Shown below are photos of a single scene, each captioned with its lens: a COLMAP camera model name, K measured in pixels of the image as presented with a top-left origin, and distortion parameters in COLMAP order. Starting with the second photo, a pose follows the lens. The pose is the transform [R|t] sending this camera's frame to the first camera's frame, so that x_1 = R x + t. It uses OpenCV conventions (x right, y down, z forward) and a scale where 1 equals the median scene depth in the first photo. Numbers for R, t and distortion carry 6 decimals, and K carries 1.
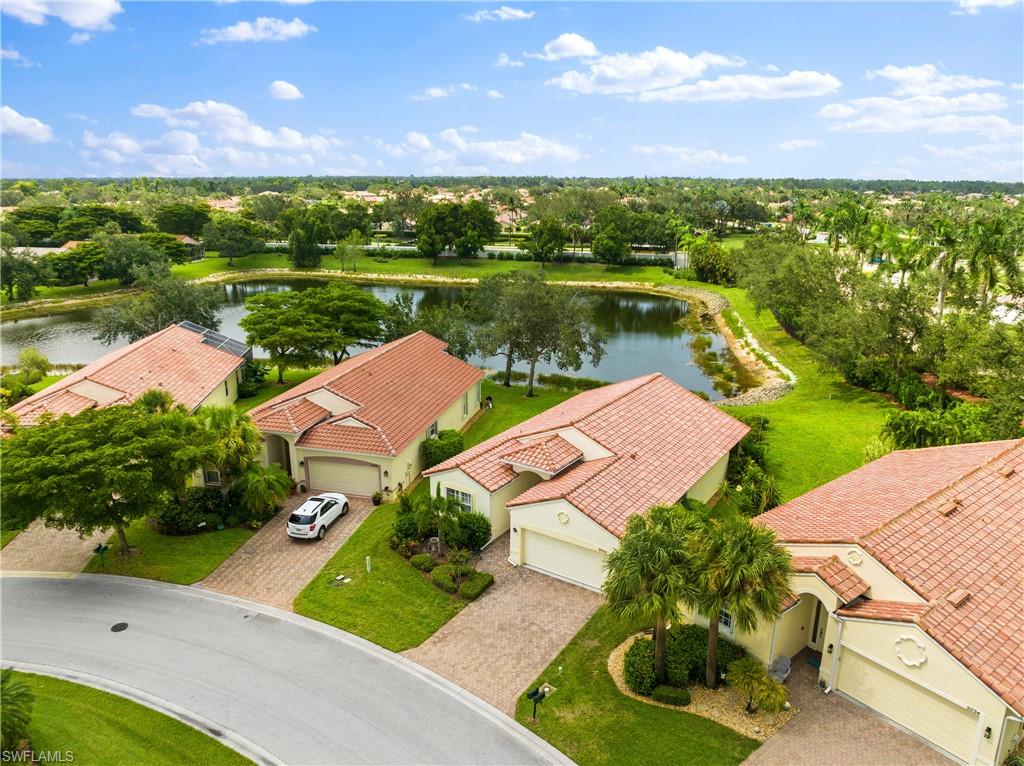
lens RADIAL K [[719.1, 0, 509.3], [0, 719.1, 383.8], [0, 0, 1]] dist [-0.029122, -0.003319]
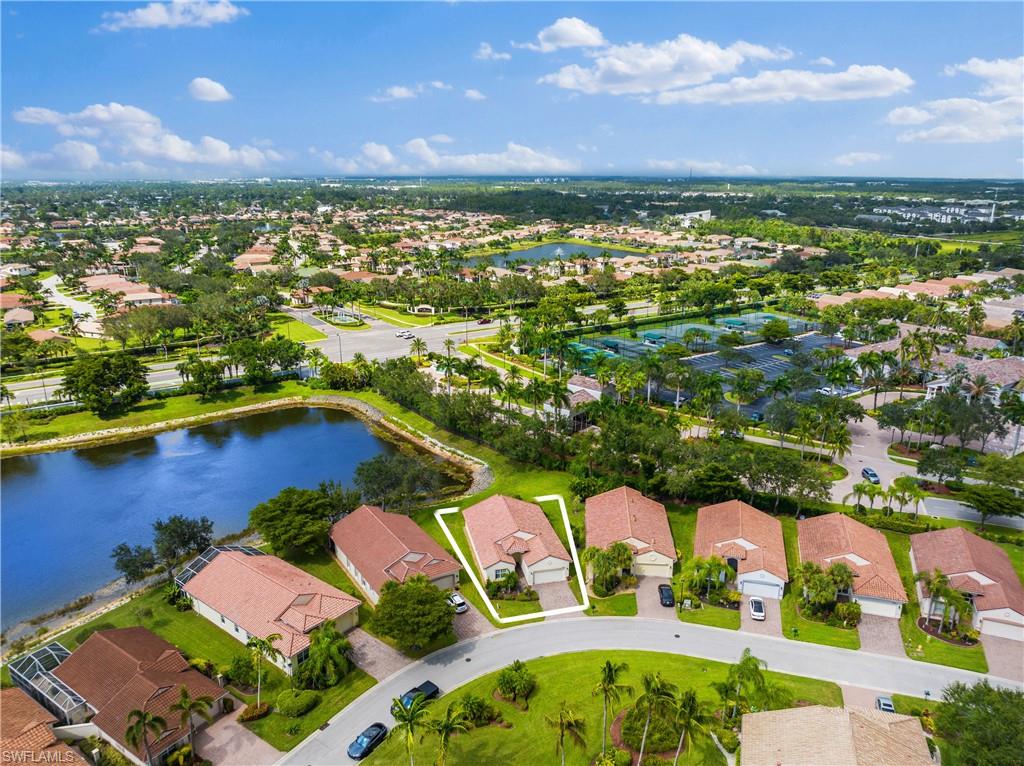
lens RADIAL K [[726.1, 0, 504.2], [0, 726.1, 384.9], [0, 0, 1]] dist [-0.032050, -0.001081]
pose [[0.690088, -0.211154, 0.692238, -1.710802], [0.206844, 0.974138, 0.090941, -0.728367], [-0.693538, 0.080428, 0.715917, -0.946877]]
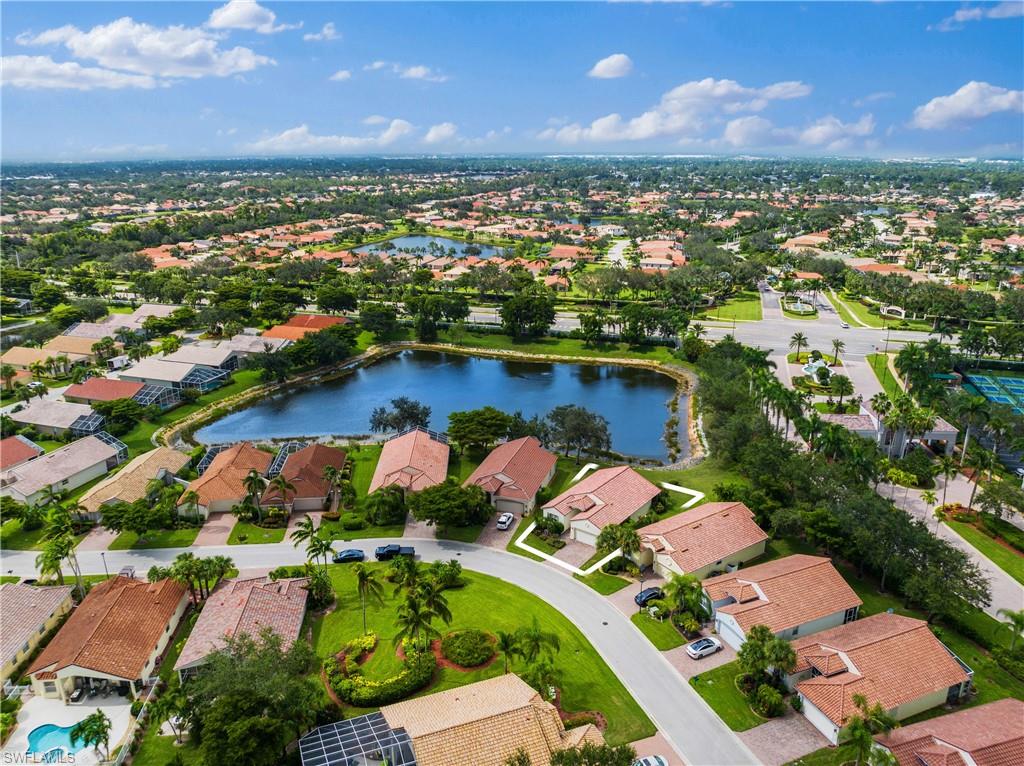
lens RADIAL K [[726.1, 0, 504.2], [0, 726.1, 384.9], [0, 0, 1]] dist [-0.032050, -0.001081]
pose [[0.997407, 0.009794, -0.071293, -0.063704], [-0.007672, 0.999521, 0.029975, -0.470734], [0.071553, -0.029351, 0.997005, -1.981104]]
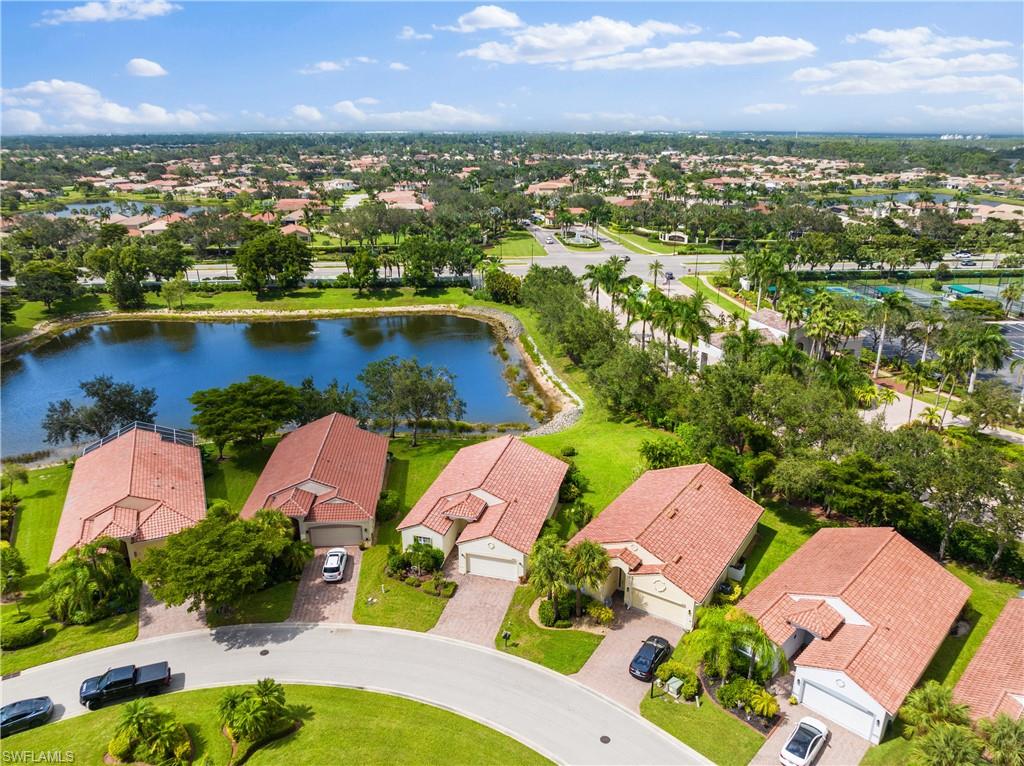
lens RADIAL K [[726.1, 0, 504.2], [0, 726.1, 384.9], [0, 0, 1]] dist [-0.032050, -0.001081]
pose [[0.949788, -0.110811, 0.292616, -0.340713], [0.093059, 0.992911, 0.073949, -0.312741], [-0.298736, -0.043005, 0.953366, -0.680892]]
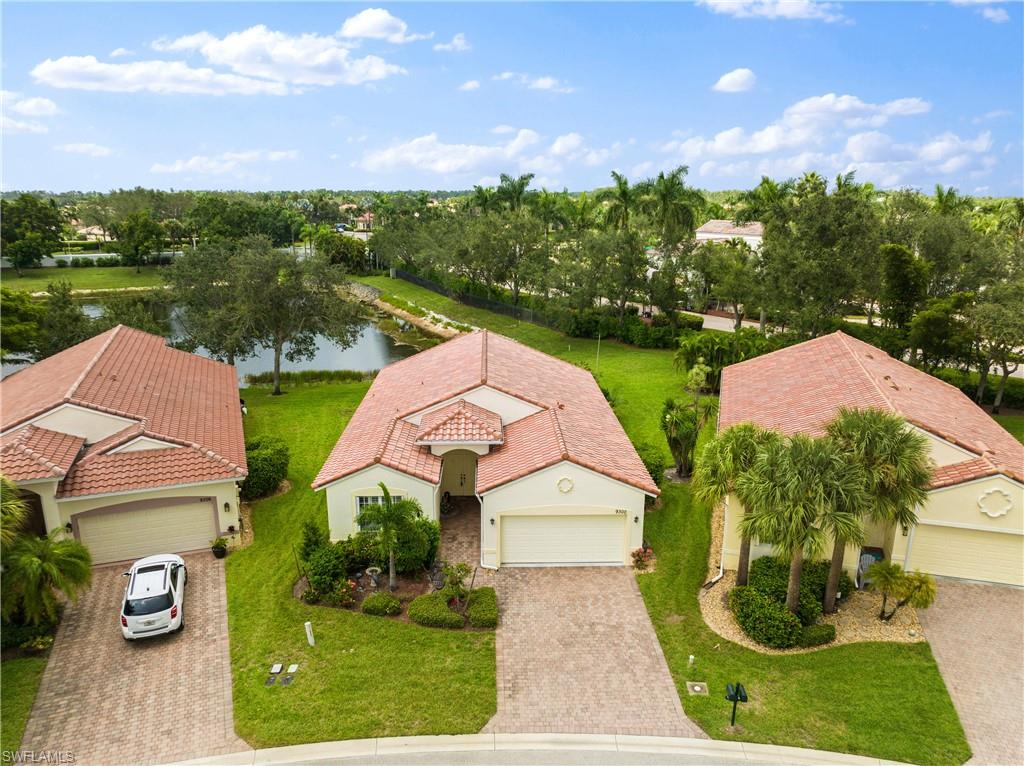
lens RADIAL K [[719.1, 0, 509.3], [0, 719.1, 383.8], [0, 0, 1]] dist [-0.029122, -0.003319]
pose [[0.812024, -0.149511, 0.564148, -0.339695], [0.160609, 0.986554, 0.030279, 0.037643], [-0.561089, 0.066021, 0.825118, 0.324645]]
